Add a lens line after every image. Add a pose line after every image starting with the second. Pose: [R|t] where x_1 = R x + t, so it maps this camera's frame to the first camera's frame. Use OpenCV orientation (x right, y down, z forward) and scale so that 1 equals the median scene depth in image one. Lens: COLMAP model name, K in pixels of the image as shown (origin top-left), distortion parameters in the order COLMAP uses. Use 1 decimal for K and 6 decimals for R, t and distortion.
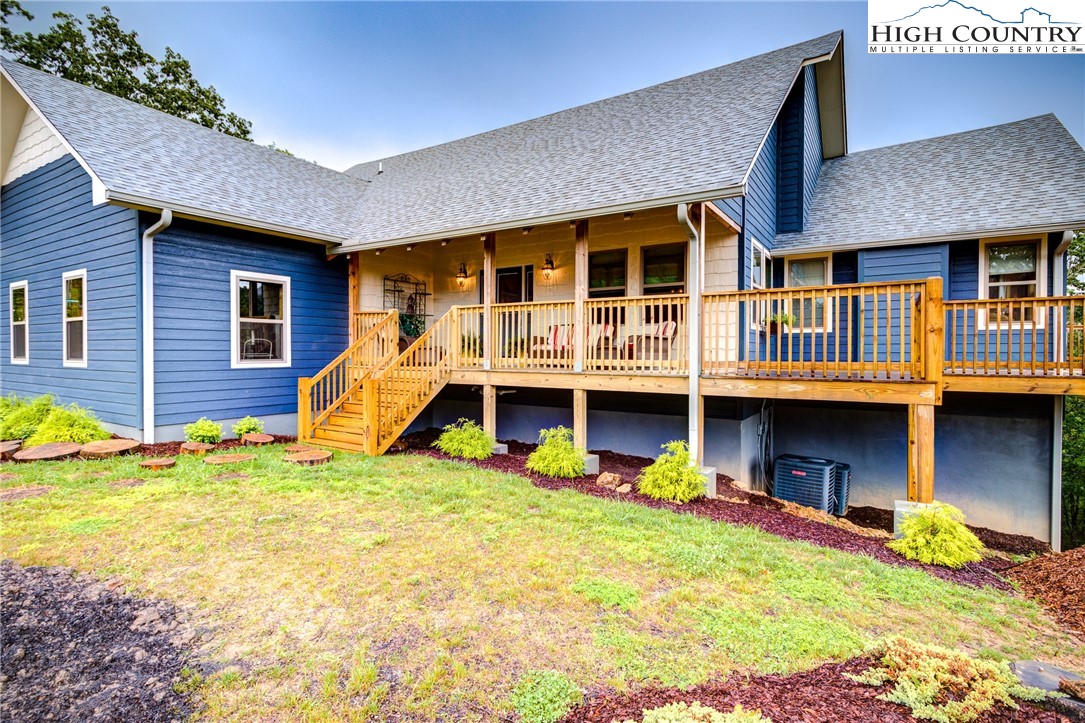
lens RADIAL K [[526.6, 0, 539.5], [0, 526.6, 357.4], [0, 0, 1]] dist [0.009420, 0.005155]
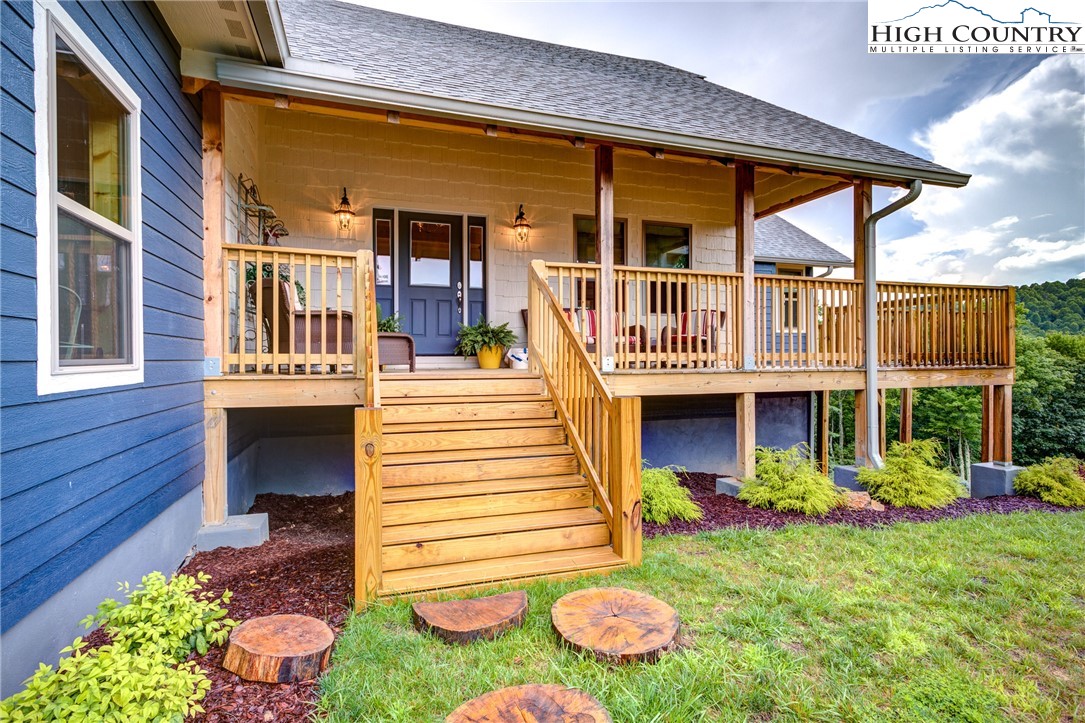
lens RADIAL K [[526.6, 0, 539.3], [0, 526.6, 357.9], [0, 0, 1]] dist [0.009420, 0.005155]
pose [[0.634308, -0.007372, 0.773045, -0.575202], [0.016206, 0.999862, -0.003762, 0.007749], [-0.772911, 0.014914, 0.634339, 0.623292]]
